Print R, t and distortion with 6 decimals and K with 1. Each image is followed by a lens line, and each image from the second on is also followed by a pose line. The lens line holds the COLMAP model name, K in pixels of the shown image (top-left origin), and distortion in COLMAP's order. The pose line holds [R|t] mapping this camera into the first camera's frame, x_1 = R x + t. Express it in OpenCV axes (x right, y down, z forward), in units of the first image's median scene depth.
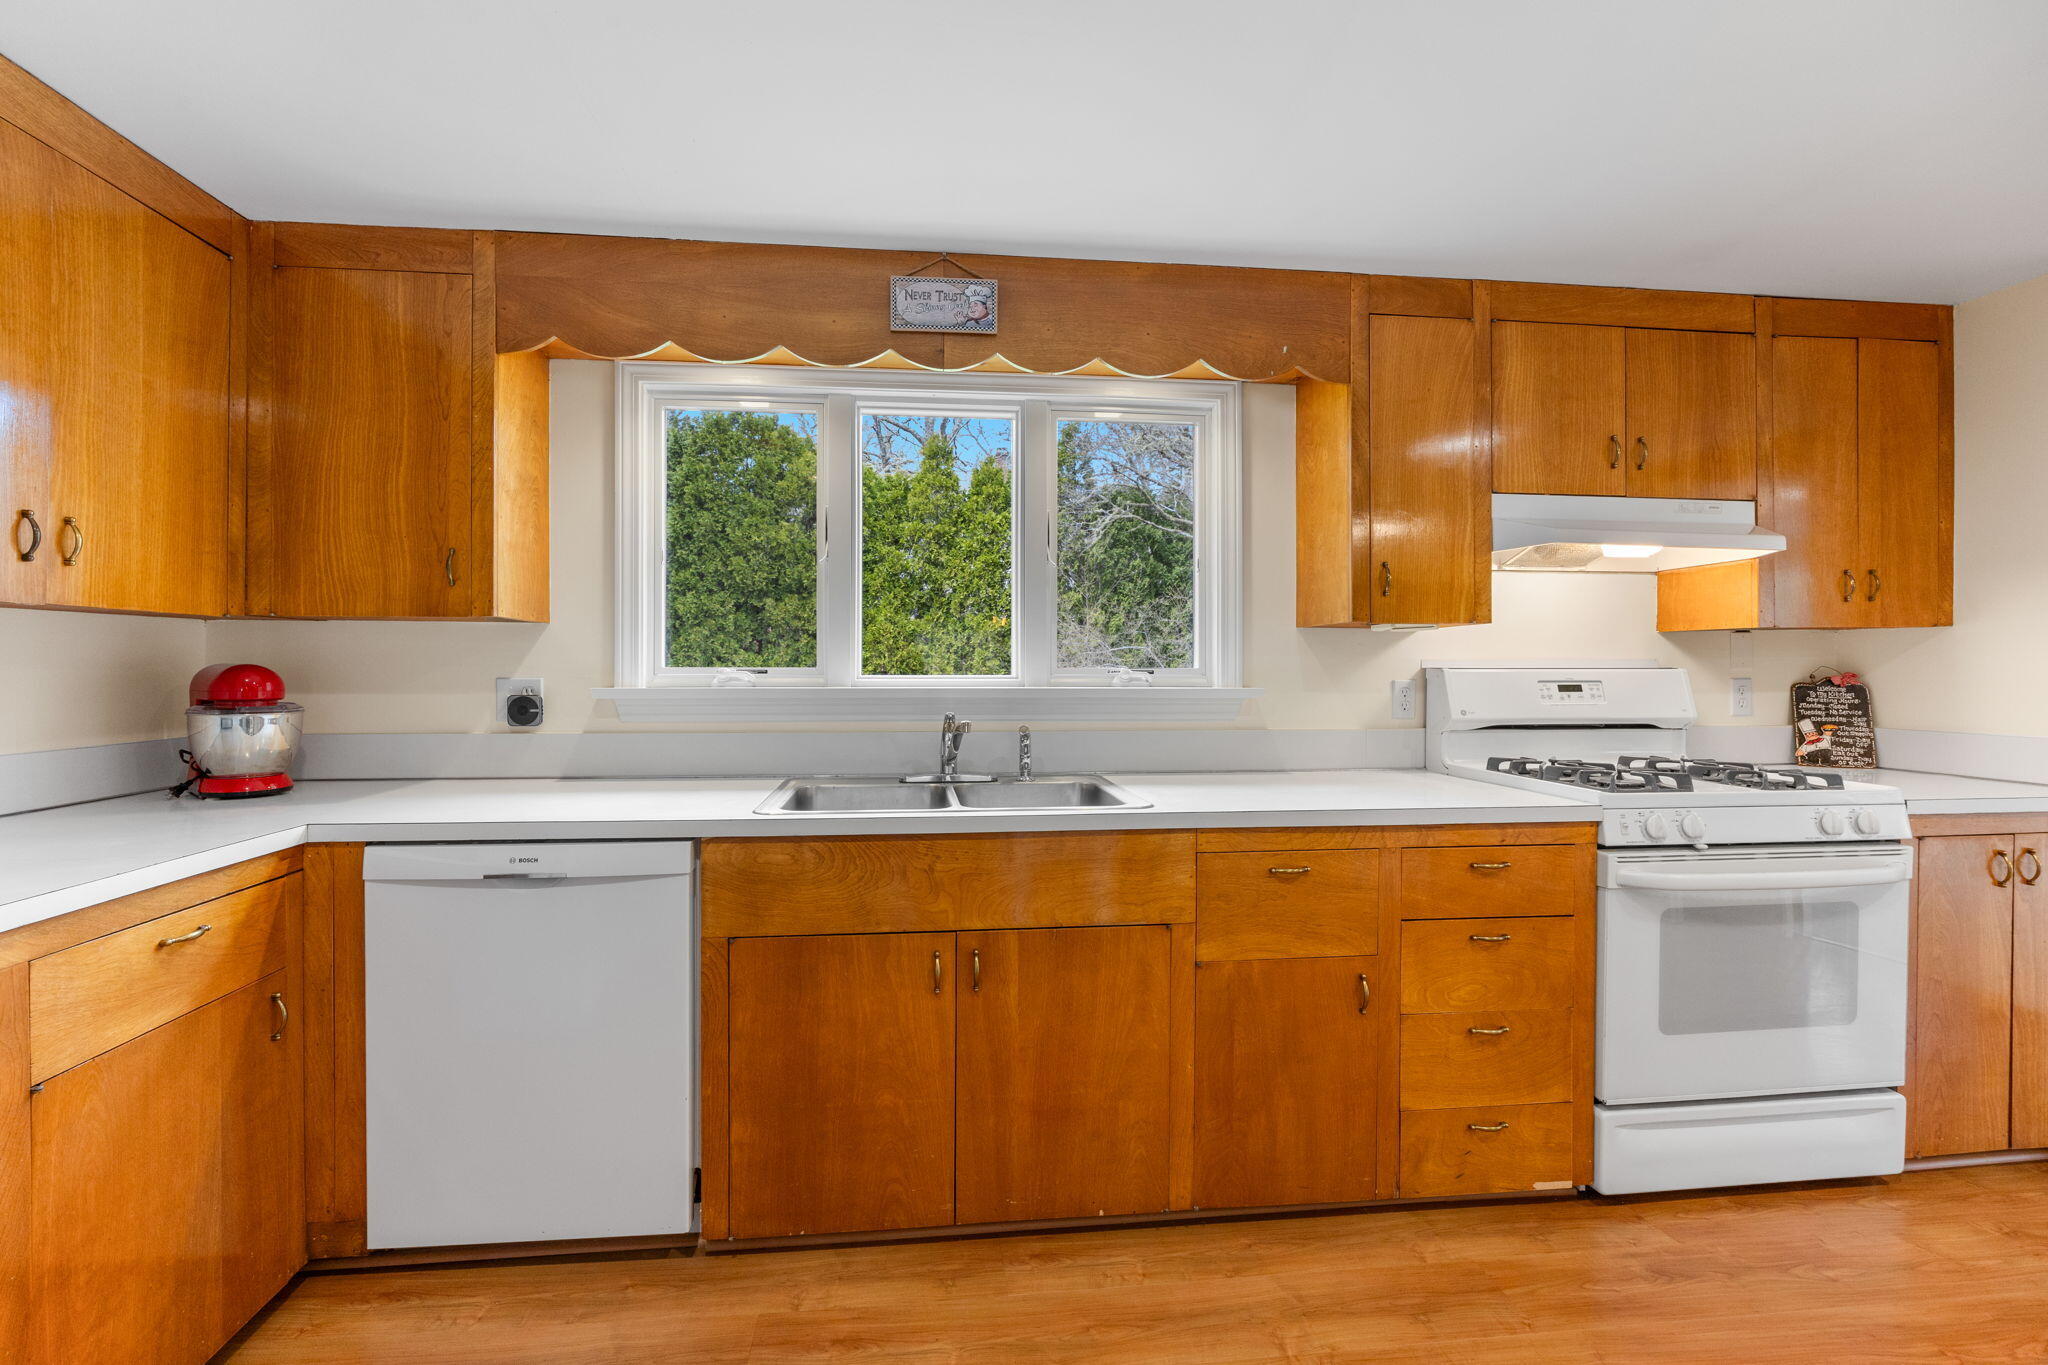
lens RADIAL K [[834.1, 0, 1028.2], [0, 834.1, 669.9], [0, 0, 1]] dist [-0.007949, 0.001155]
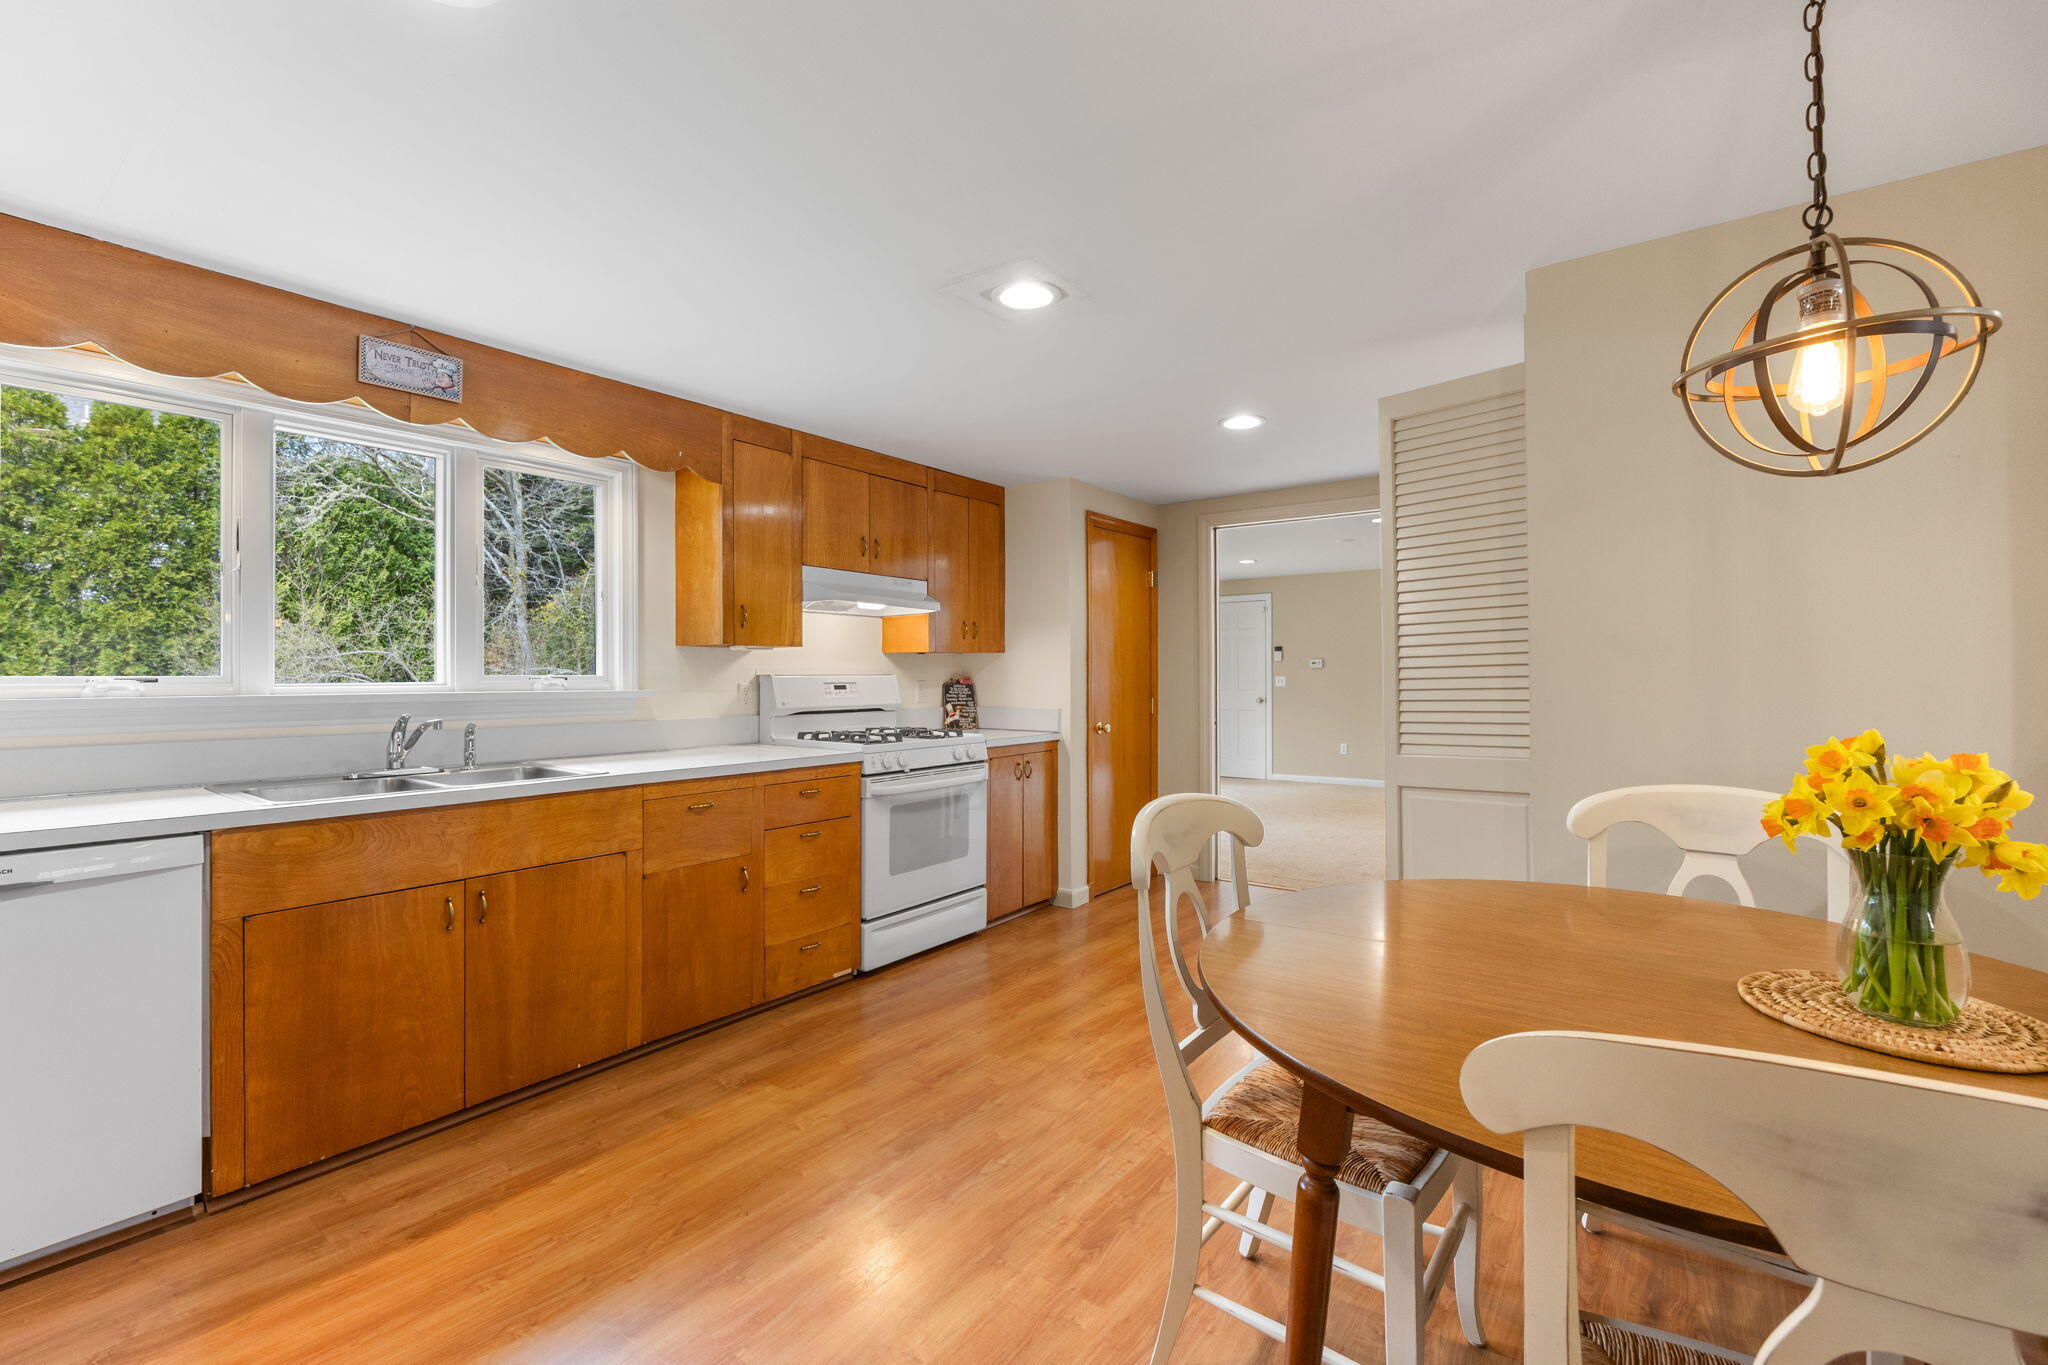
lens RADIAL K [[834.1, 0, 996.5], [0, 834.1, 680.1], [0, 0, 1]] dist [-0.007949, 0.001155]
pose [[0.690507, -0.006718, 0.723294, -0.403616], [0.004105, 0.999977, 0.005370, 0.000774], [-0.723314, -0.000739, 0.690519, -0.438328]]
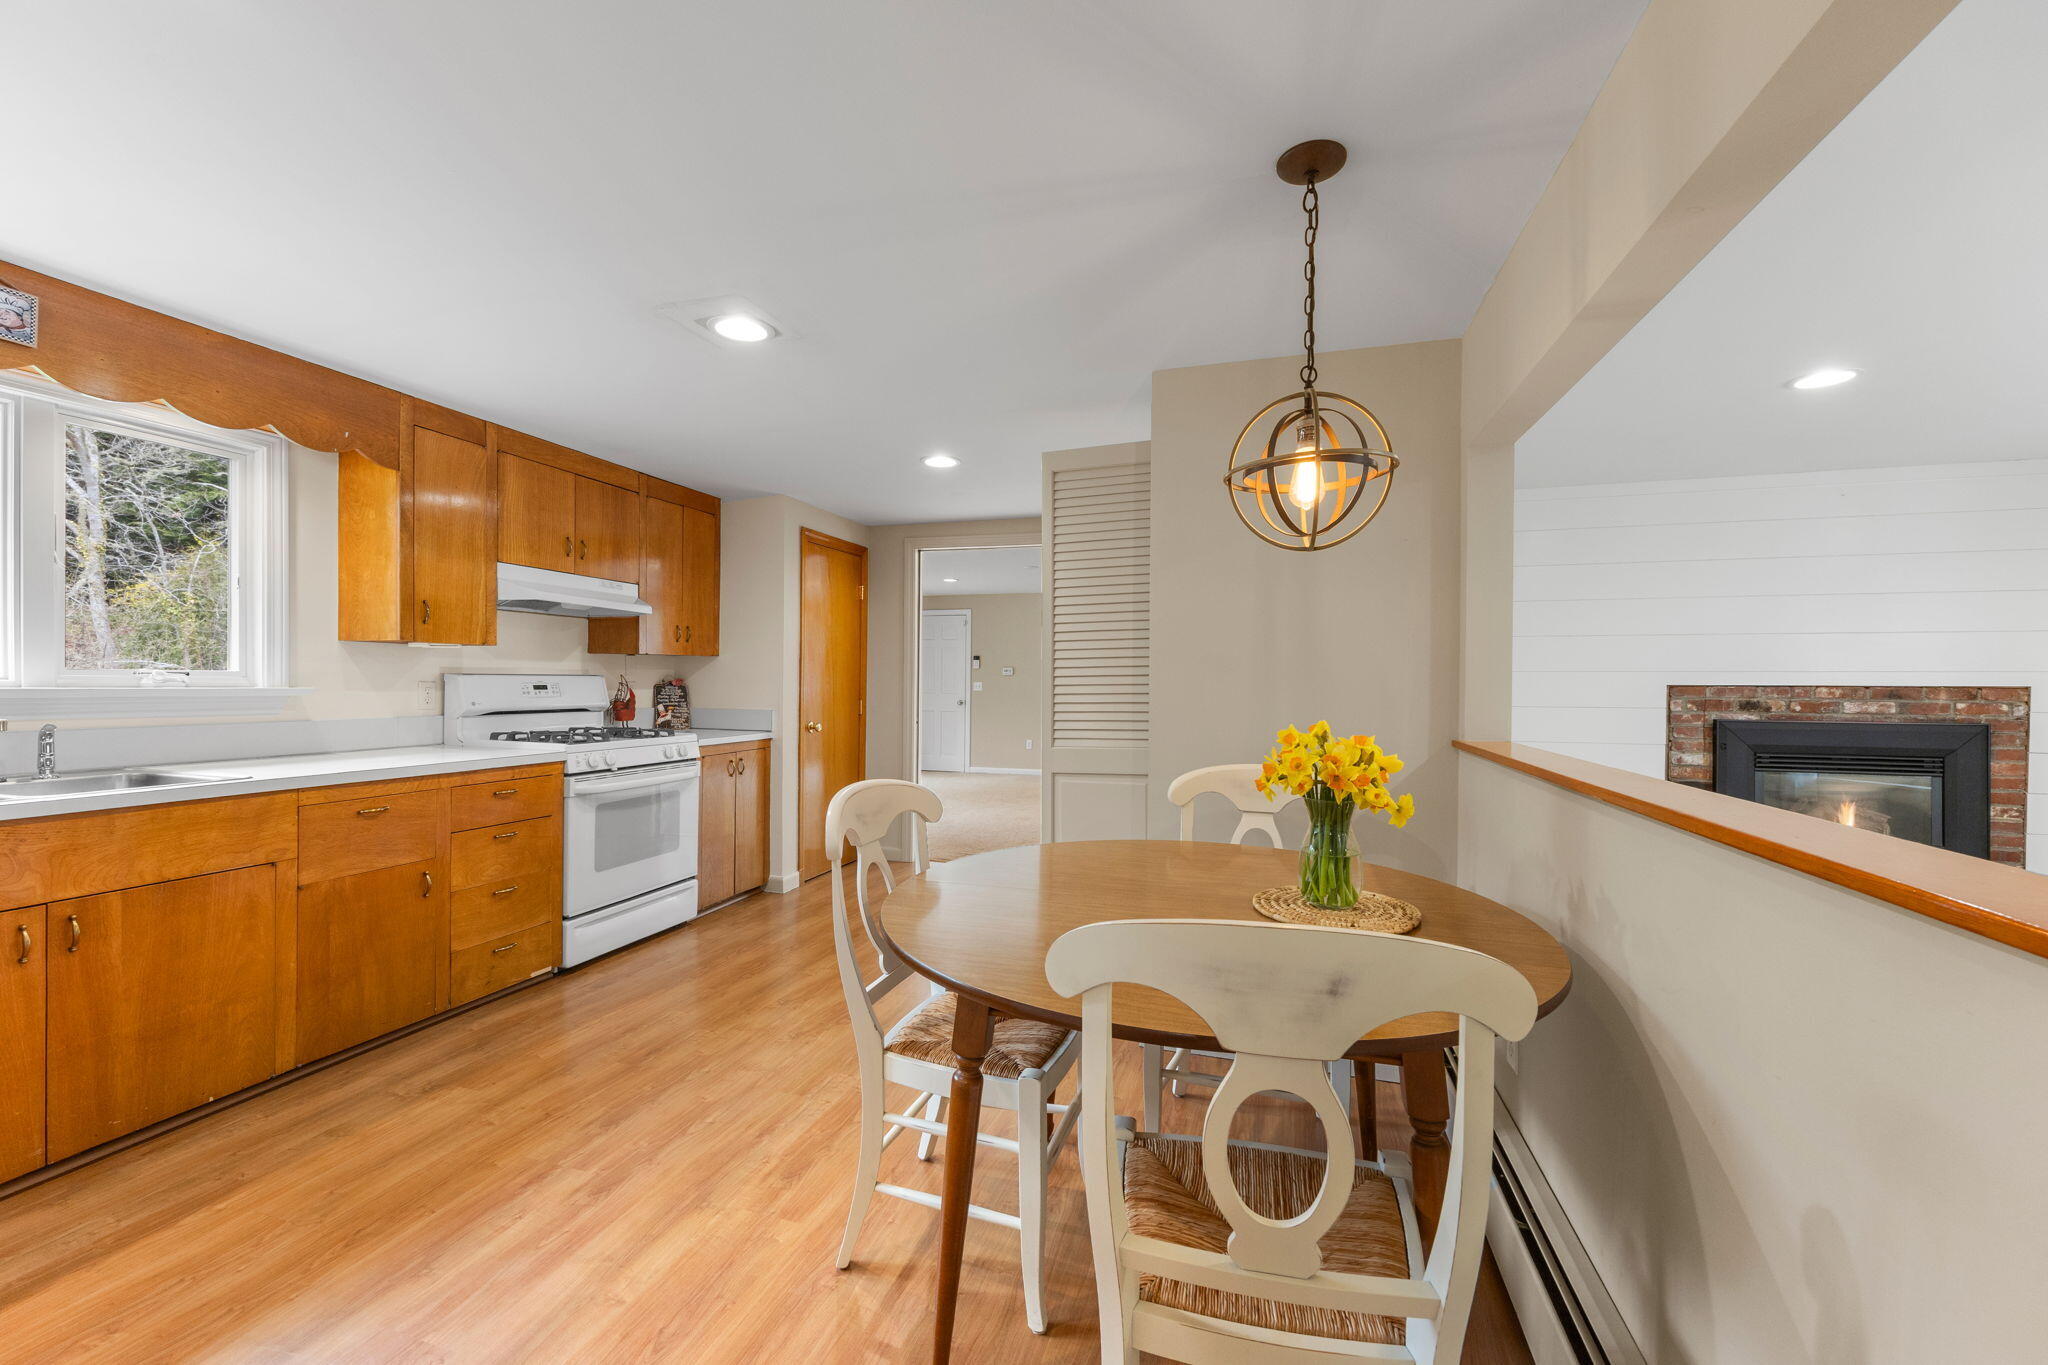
lens RADIAL K [[834.1, 0, 1043.3], [0, 834.1, 689.9], [0, 0, 1]] dist [-0.007949, 0.001155]
pose [[0.382074, -0.006883, 0.924106, -0.554183], [-0.010101, 0.999881, 0.011623, -0.000523], [-0.924076, -0.013775, 0.381960, -0.611310]]
